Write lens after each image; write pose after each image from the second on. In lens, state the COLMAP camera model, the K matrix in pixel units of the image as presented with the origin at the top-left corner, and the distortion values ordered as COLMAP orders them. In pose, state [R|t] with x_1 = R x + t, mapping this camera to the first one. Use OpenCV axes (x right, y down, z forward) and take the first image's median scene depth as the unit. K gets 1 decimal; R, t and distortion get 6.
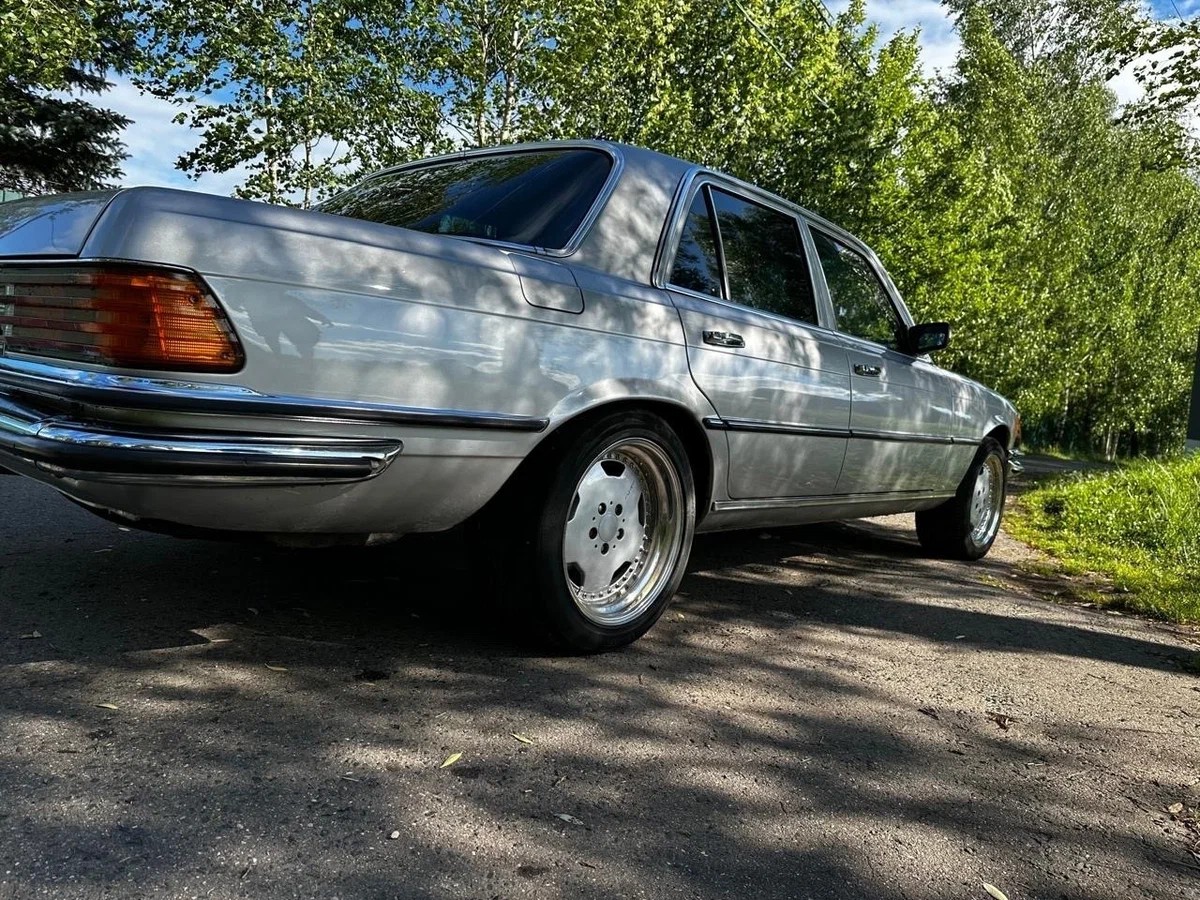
lens RADIAL K [[837.2, 0, 595.6], [0, 837.2, 419.5], [0, 0, 1]] dist [0.032704, -0.036428]
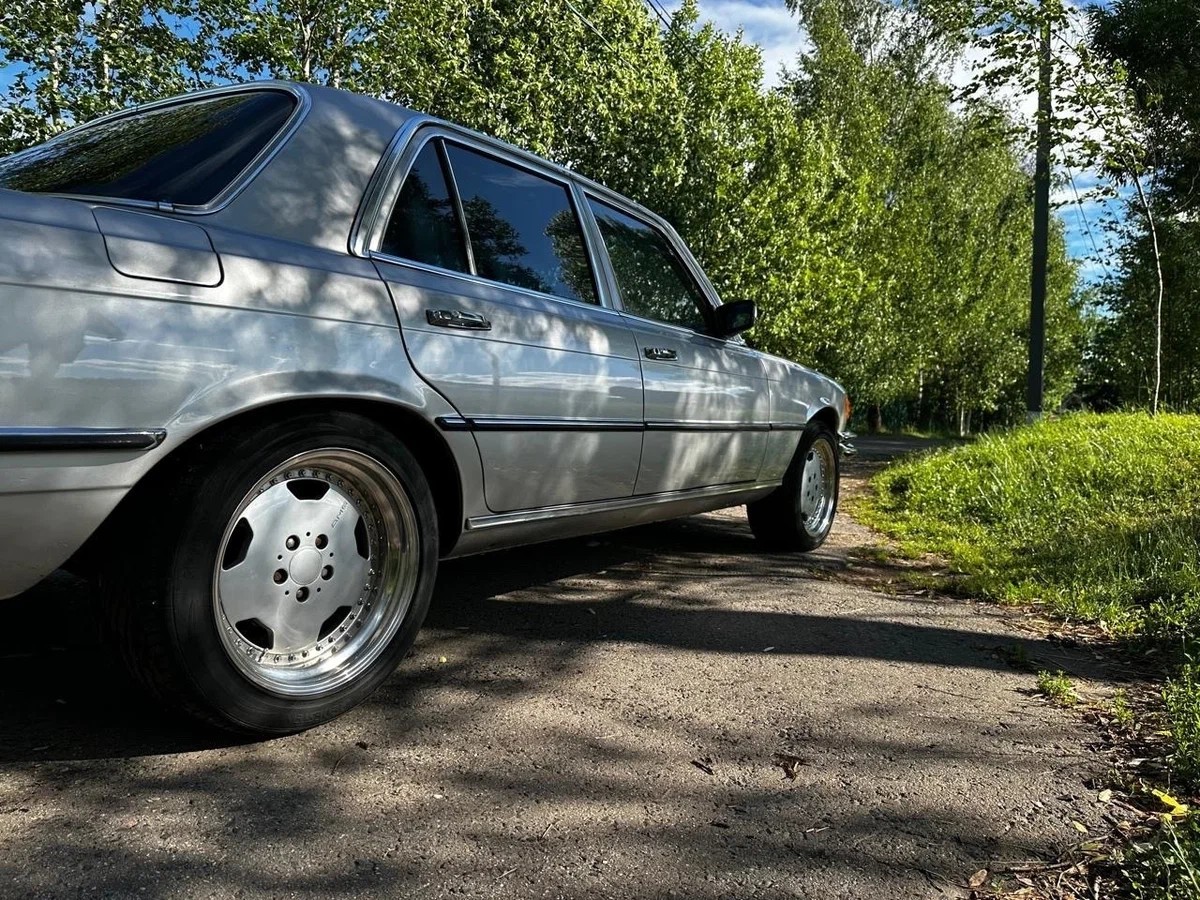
lens RADIAL K [[839.9, 0, 603.6], [0, 839.9, 414.9], [0, 0, 1]] dist [0.106718, -0.116979]
pose [[0.987410, -0.060583, 0.146120, 0.109226], [0.062137, 0.998049, -0.006087, 0.006834], [-0.145466, 0.015090, 0.989248, 0.108860]]
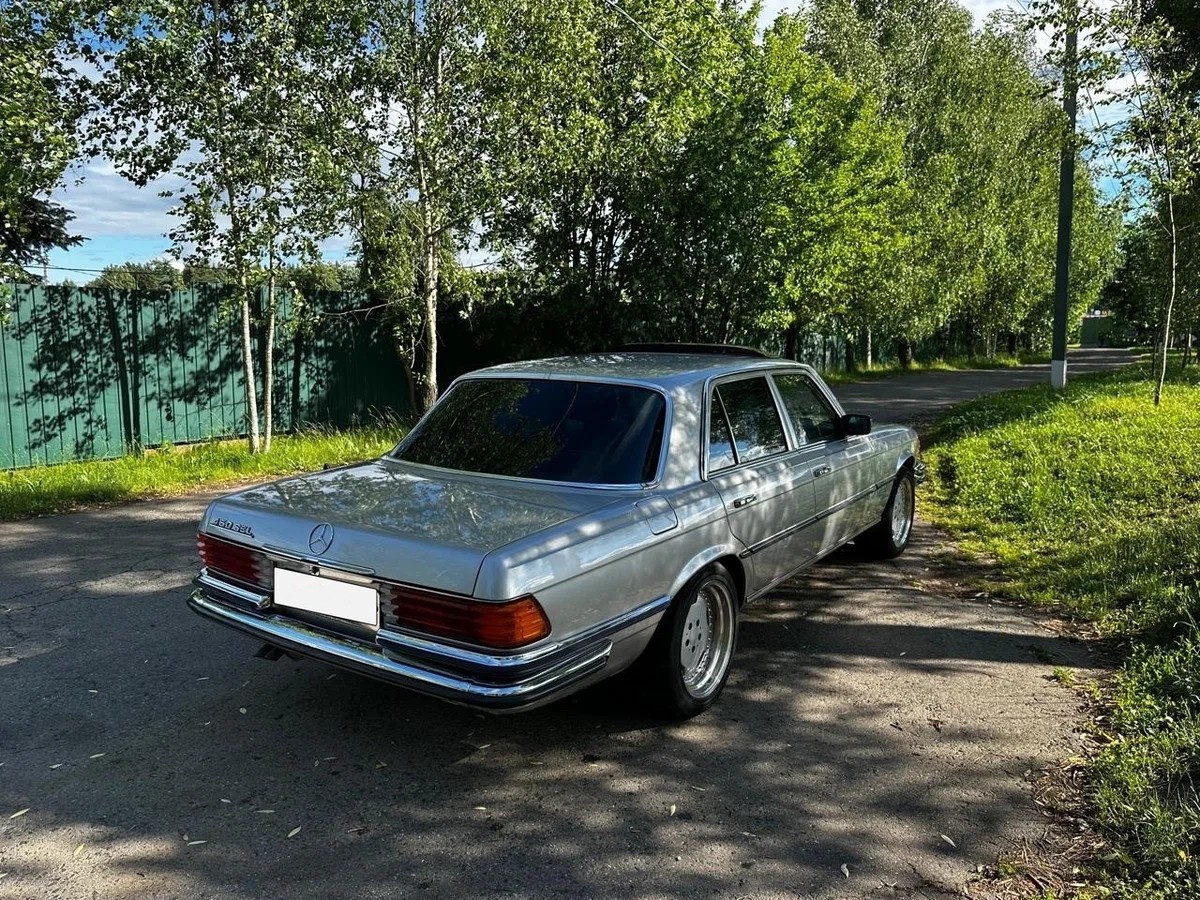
lens RADIAL K [[839.9, 0, 603.6], [0, 839.9, 414.9], [0, 0, 1]] dist [0.106718, -0.116979]
pose [[0.986780, -0.114703, 0.114494, -0.179635], [0.105896, 0.991132, 0.080266, -0.269659], [-0.122686, -0.067081, 0.990176, -0.345939]]
